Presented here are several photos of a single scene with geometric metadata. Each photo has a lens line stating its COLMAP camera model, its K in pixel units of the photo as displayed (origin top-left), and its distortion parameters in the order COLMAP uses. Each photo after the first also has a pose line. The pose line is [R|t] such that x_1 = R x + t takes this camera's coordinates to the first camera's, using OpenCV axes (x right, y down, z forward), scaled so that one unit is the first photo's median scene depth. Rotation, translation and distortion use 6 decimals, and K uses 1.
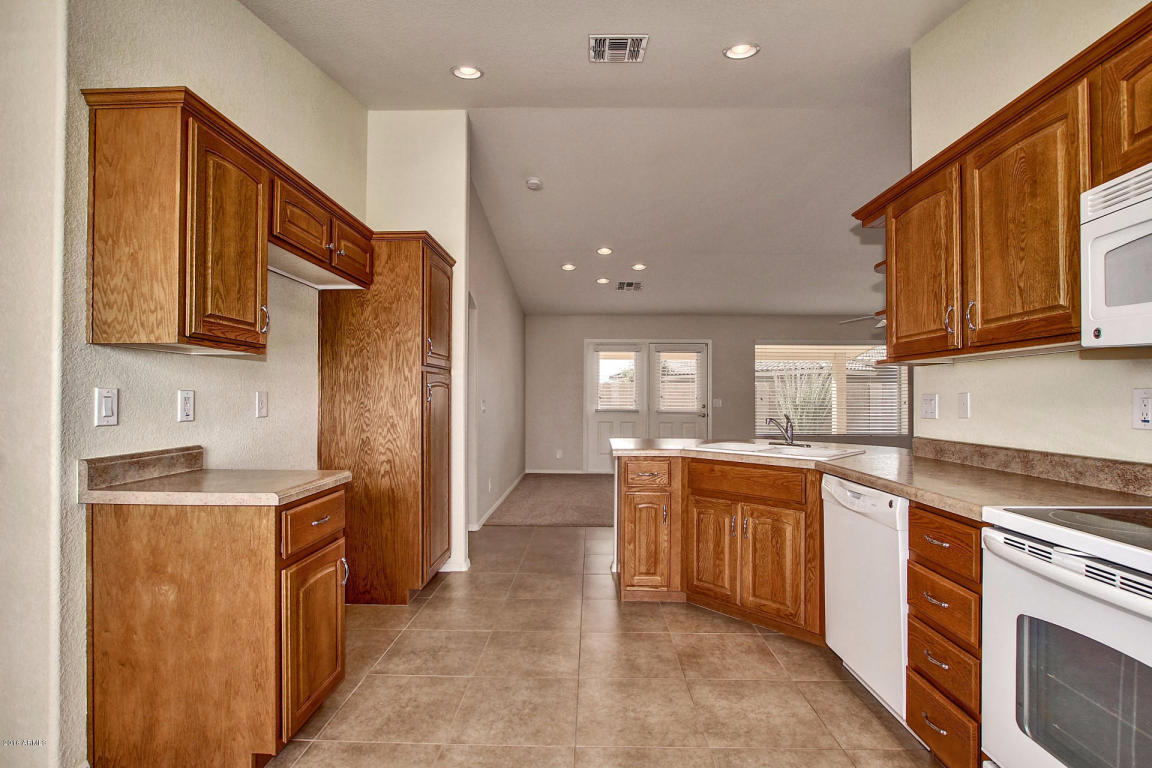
lens RADIAL K [[535.7, 0, 582.8], [0, 535.7, 395.2], [0, 0, 1]] dist [-0.033615, 0.006934]
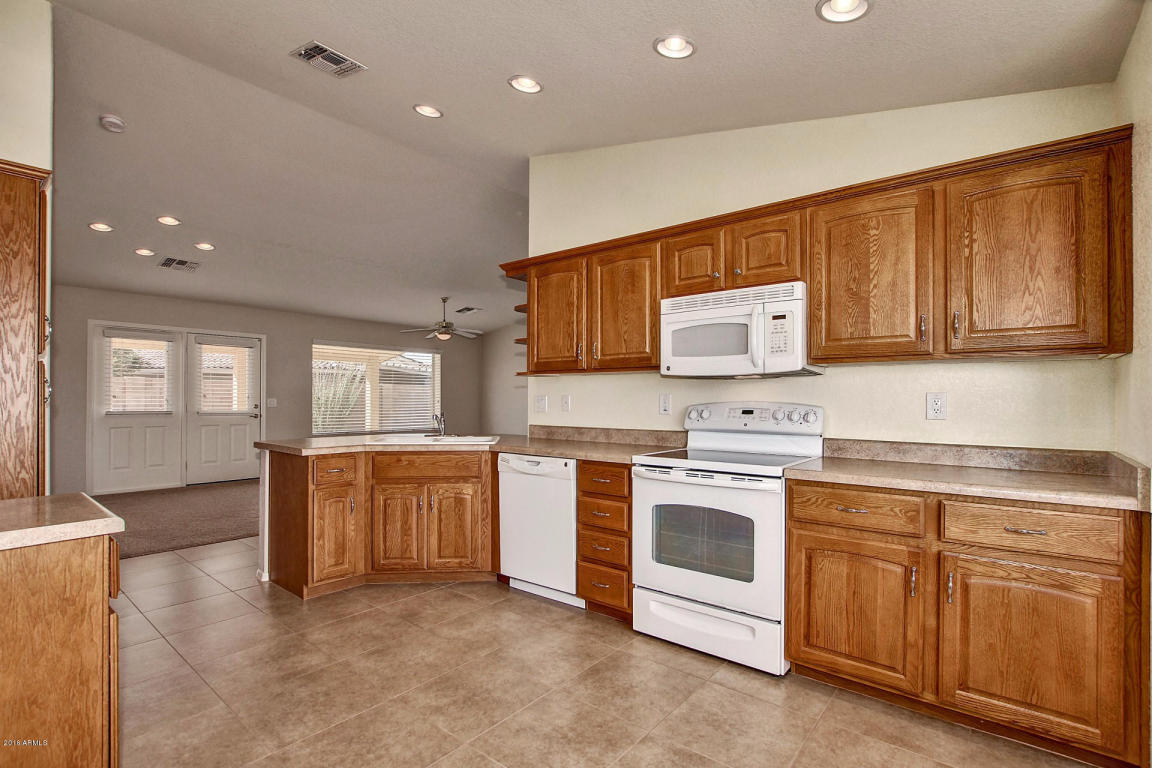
lens RADIAL K [[535.7, 0, 582.8], [0, 535.7, 395.2], [0, 0, 1]] dist [-0.033615, 0.006934]
pose [[0.615554, 0.005001, 0.788079, -0.492917], [-0.006514, 0.999978, -0.001258, -0.002802], [-0.788068, -0.004359, 0.615573, -0.032011]]
